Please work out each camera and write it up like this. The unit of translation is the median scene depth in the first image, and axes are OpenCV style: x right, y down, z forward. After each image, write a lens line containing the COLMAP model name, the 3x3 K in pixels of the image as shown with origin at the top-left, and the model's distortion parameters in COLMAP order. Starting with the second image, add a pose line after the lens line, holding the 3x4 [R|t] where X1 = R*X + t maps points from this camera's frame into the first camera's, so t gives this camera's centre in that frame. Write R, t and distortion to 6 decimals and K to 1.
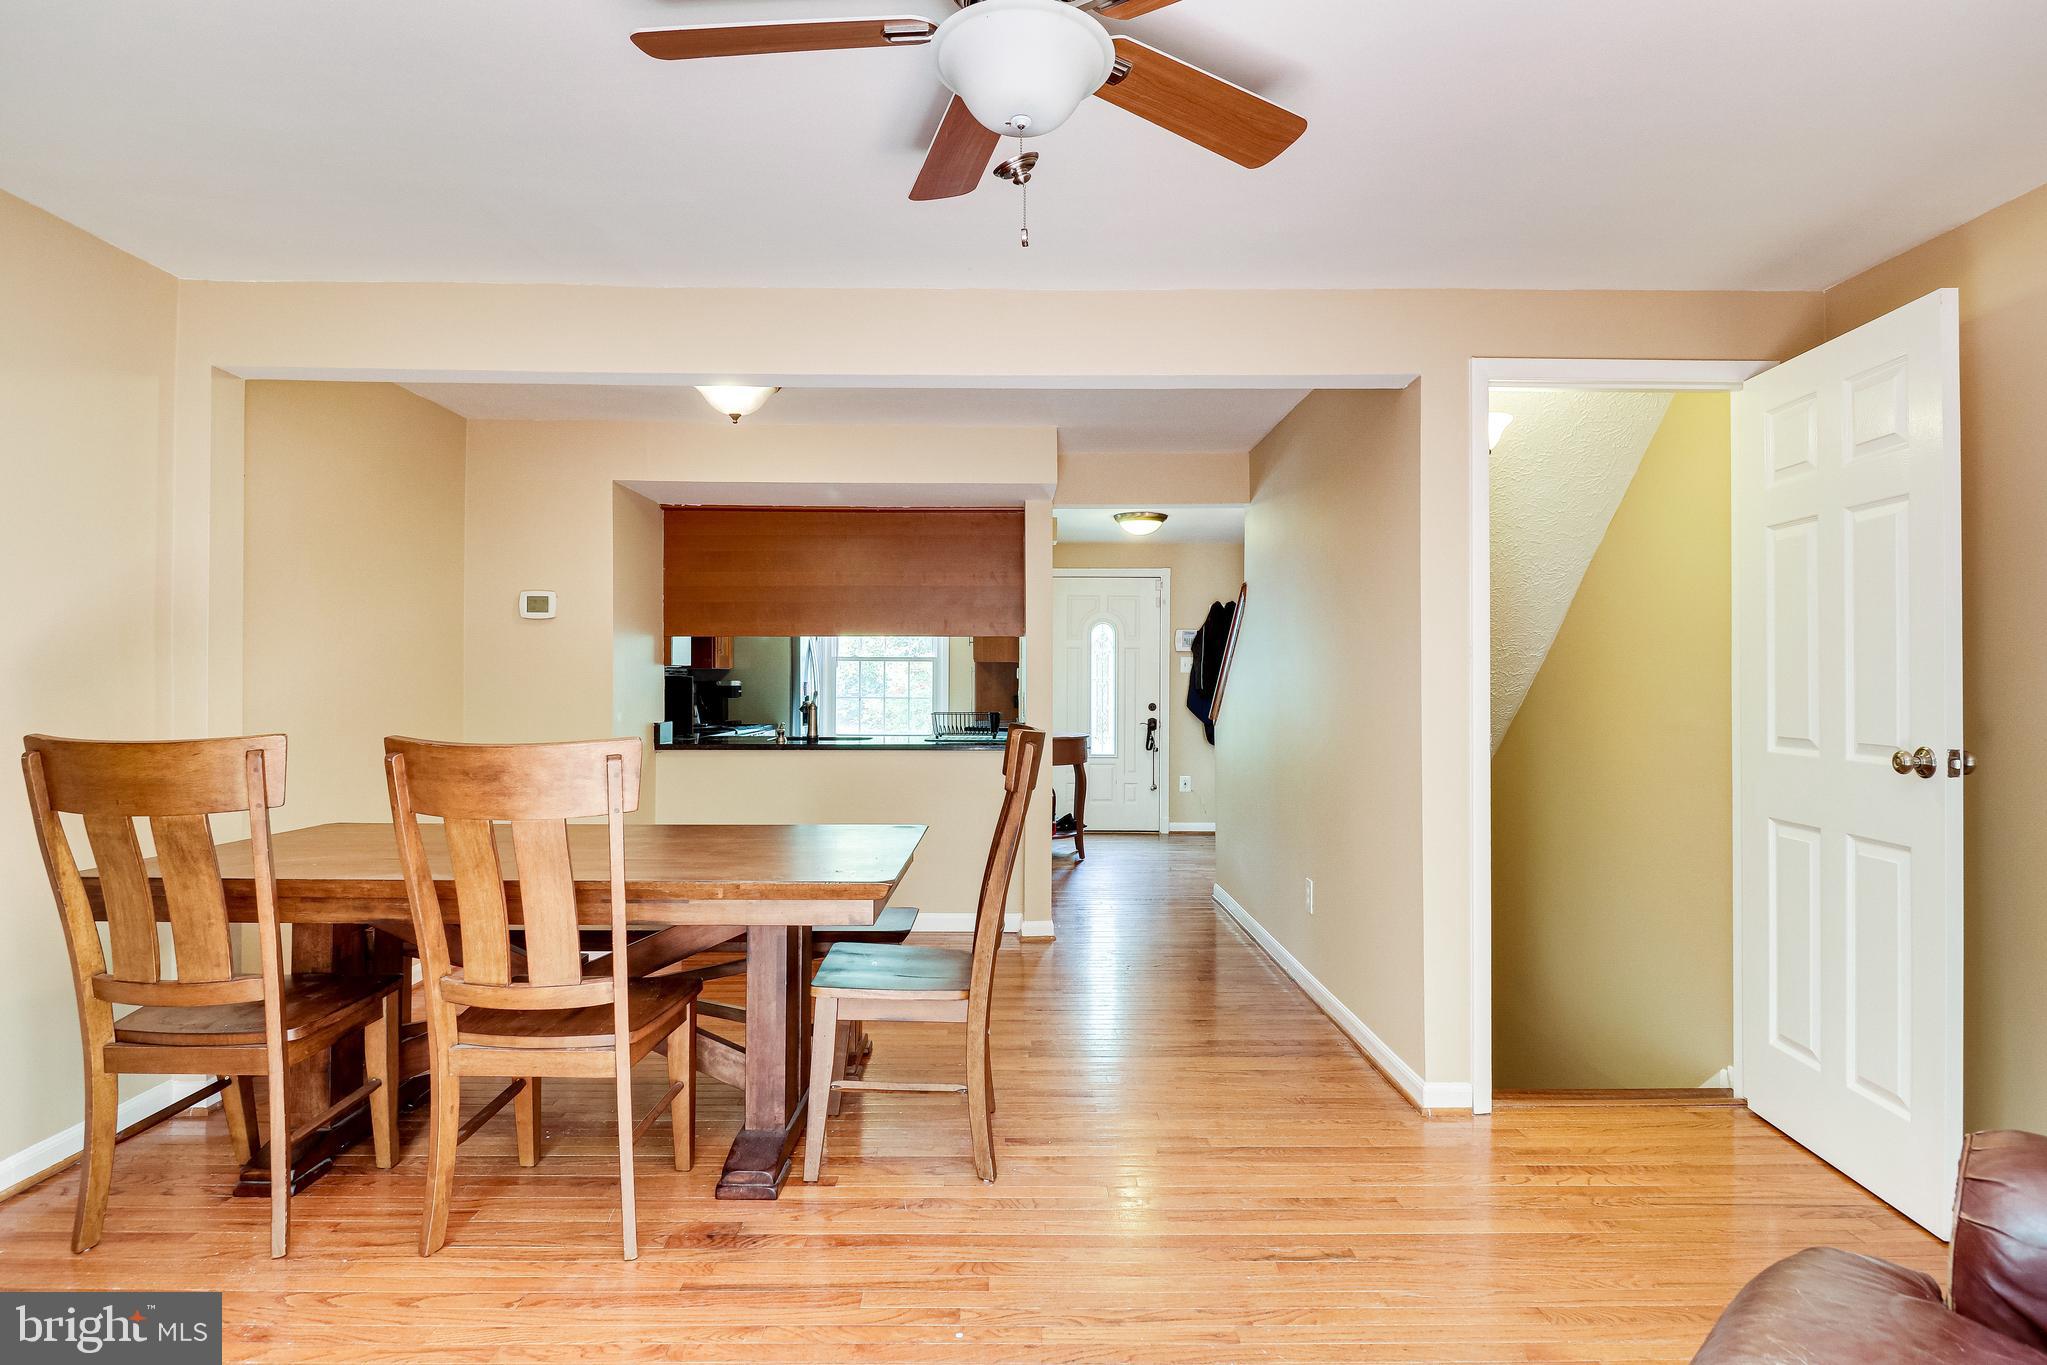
lens RADIAL K [[1200.9, 0, 1025.0], [0, 1200.9, 685.7], [0, 0, 1]] dist [0.001421, -0.000880]
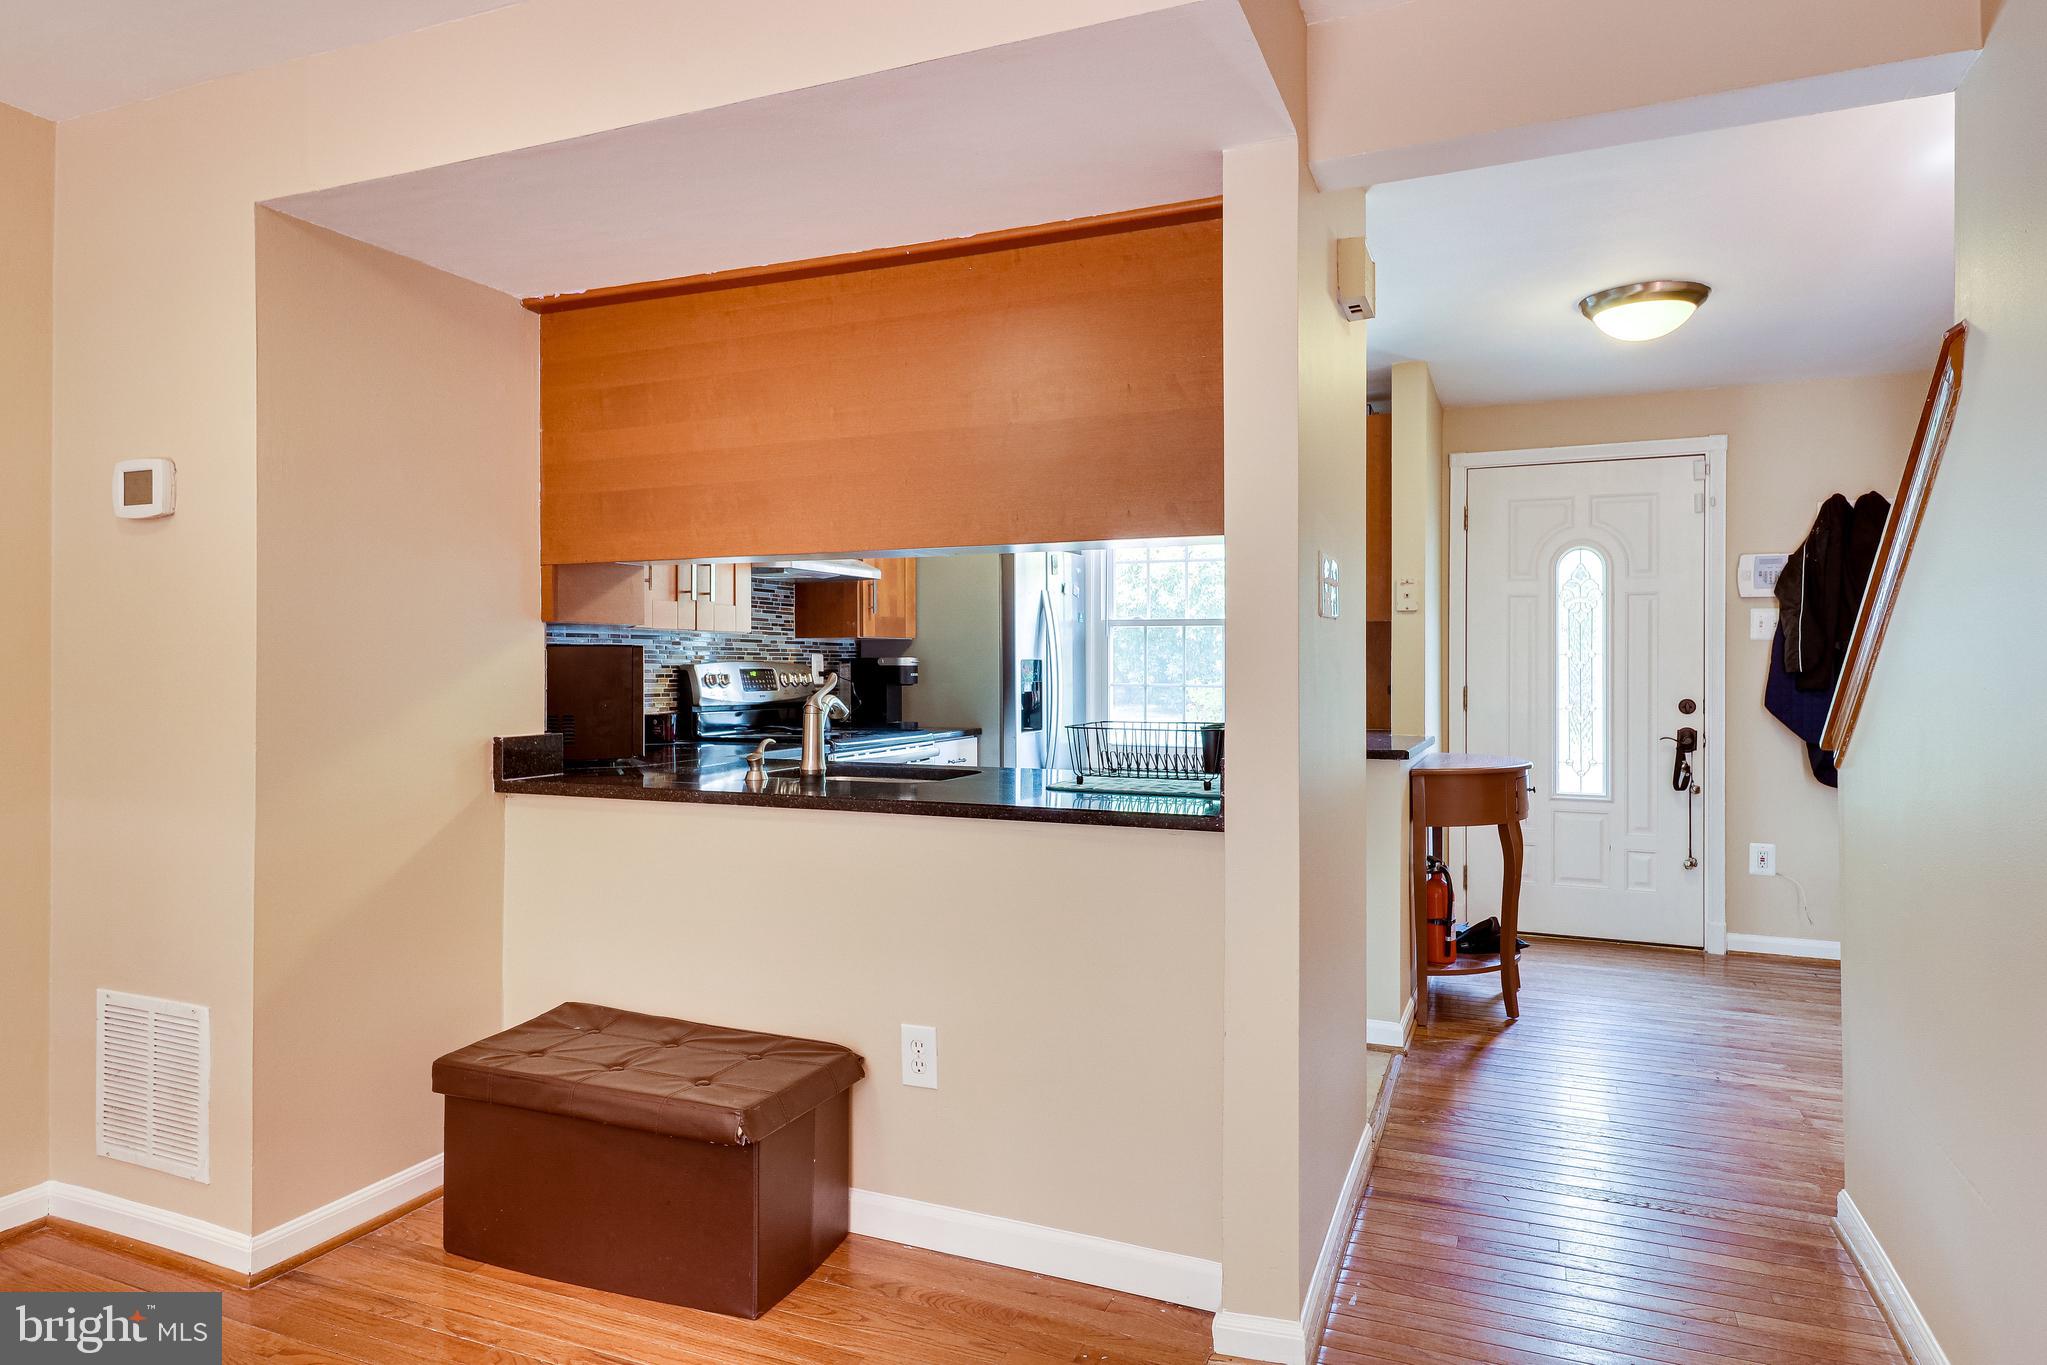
lens RADIAL K [[1200.9, 0, 1020.8], [0, 1200.9, 667.7], [0, 0, 1]] dist [0.001421, -0.000880]
pose [[0.908930, -0.001812, -0.416944, 0.061545], [0.000270, 0.999993, -0.003758, 0.003046], [0.416948, 0.003303, 0.908924, 0.415571]]
